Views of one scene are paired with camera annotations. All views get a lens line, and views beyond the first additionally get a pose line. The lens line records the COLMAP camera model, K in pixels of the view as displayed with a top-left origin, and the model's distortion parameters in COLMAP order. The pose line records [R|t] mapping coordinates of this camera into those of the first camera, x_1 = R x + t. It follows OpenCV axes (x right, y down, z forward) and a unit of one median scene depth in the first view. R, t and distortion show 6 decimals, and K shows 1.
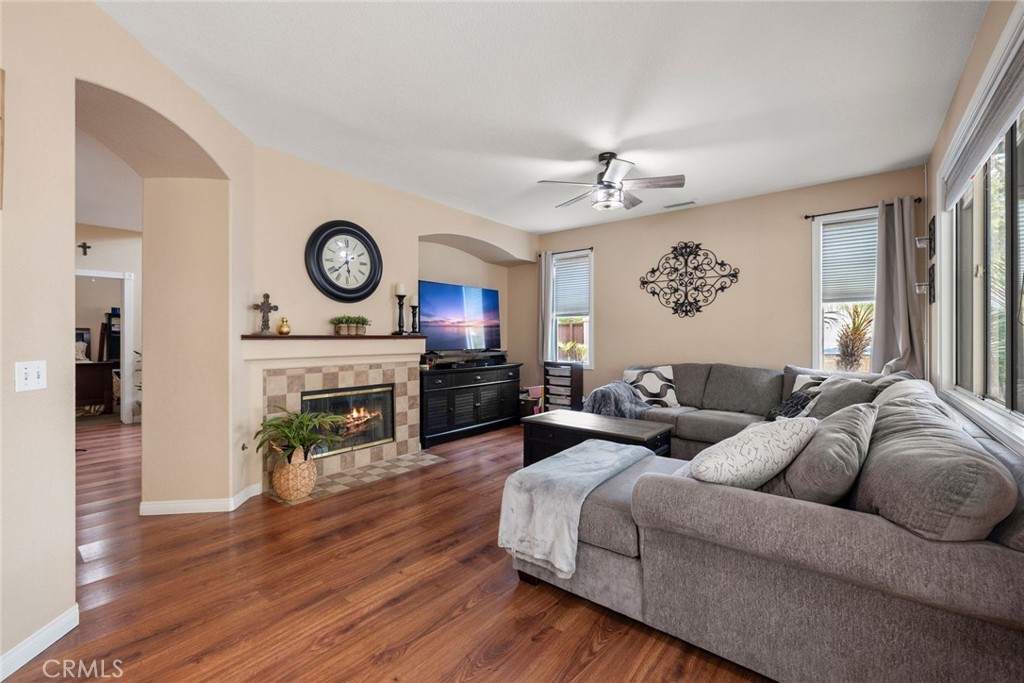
lens RADIAL K [[425.7, 0, 512.0], [0, 425.7, 341.5], [0, 0, 1]] dist [0.000465, 0.000051]
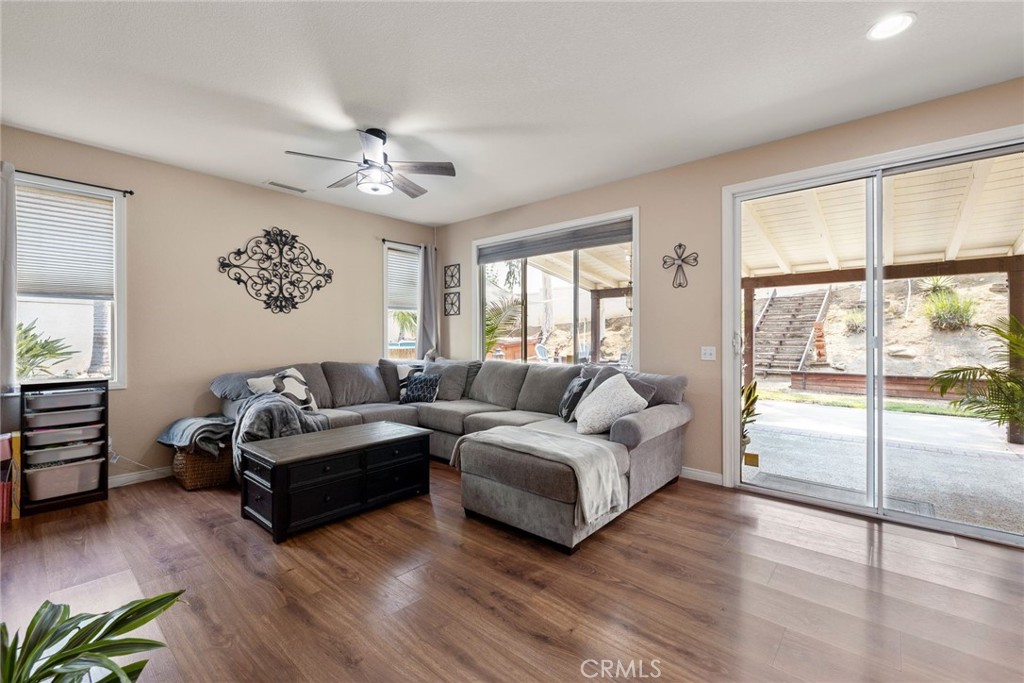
lens RADIAL K [[433.5, 0, 512.5], [0, 433.5, 335.8], [0, 0, 1]] dist [-0.000355, -0.000071]
pose [[0.034508, -0.000966, 0.999404, -0.500995], [0.010860, 0.999941, 0.000591, -0.005224], [-0.999345, 0.010833, 0.034516, 0.500980]]
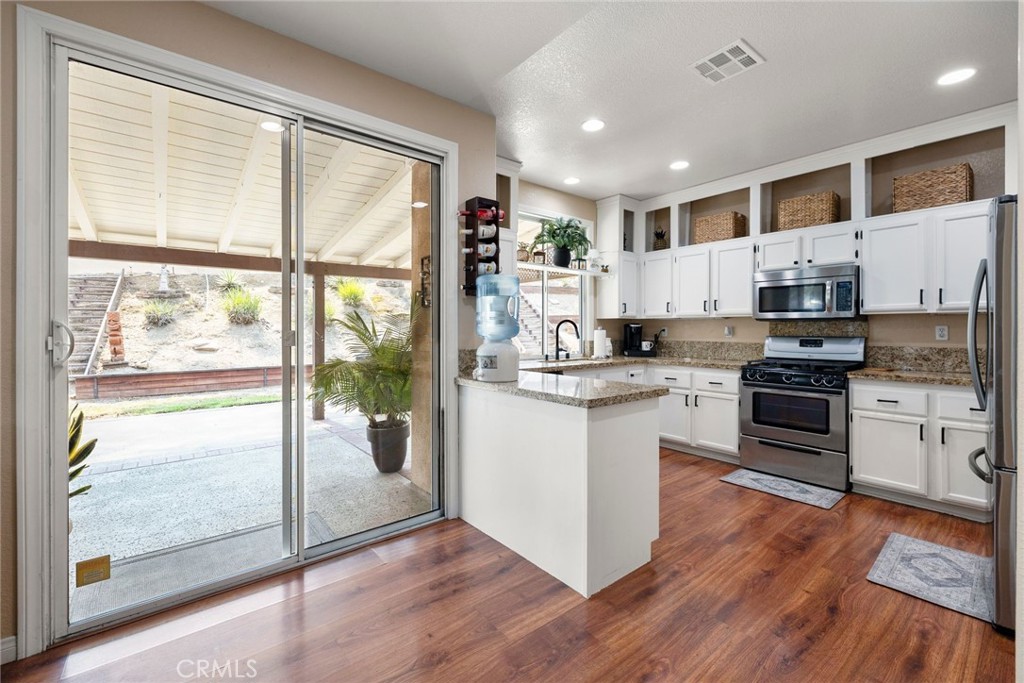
lens RADIAL K [[429.9, 0, 513.3], [0, 429.9, 328.2], [0, 0, 1]] dist [-0.000954, -0.000156]
pose [[-0.979456, -0.001285, 0.201653, -0.190503], [0.000478, 0.999962, 0.008694, -0.005423], [-0.201656, 0.008612, -0.979419, 0.416138]]
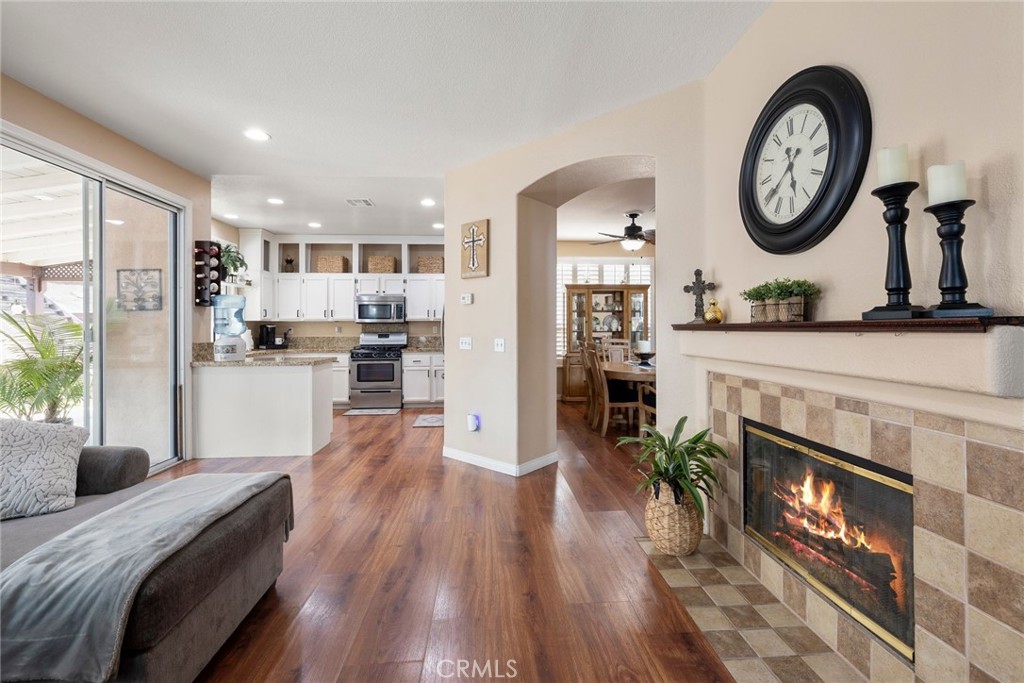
lens RADIAL K [[445.3, 0, 516.8], [0, 445.3, 326.9], [0, 0, 1]] dist [-0.000232, 0.000020]
pose [[-0.729529, 0.000163, -0.683950, 0.137616], [-0.003515, 0.999986, 0.003988, -0.008828], [0.683941, 0.005313, -0.729518, 0.943279]]
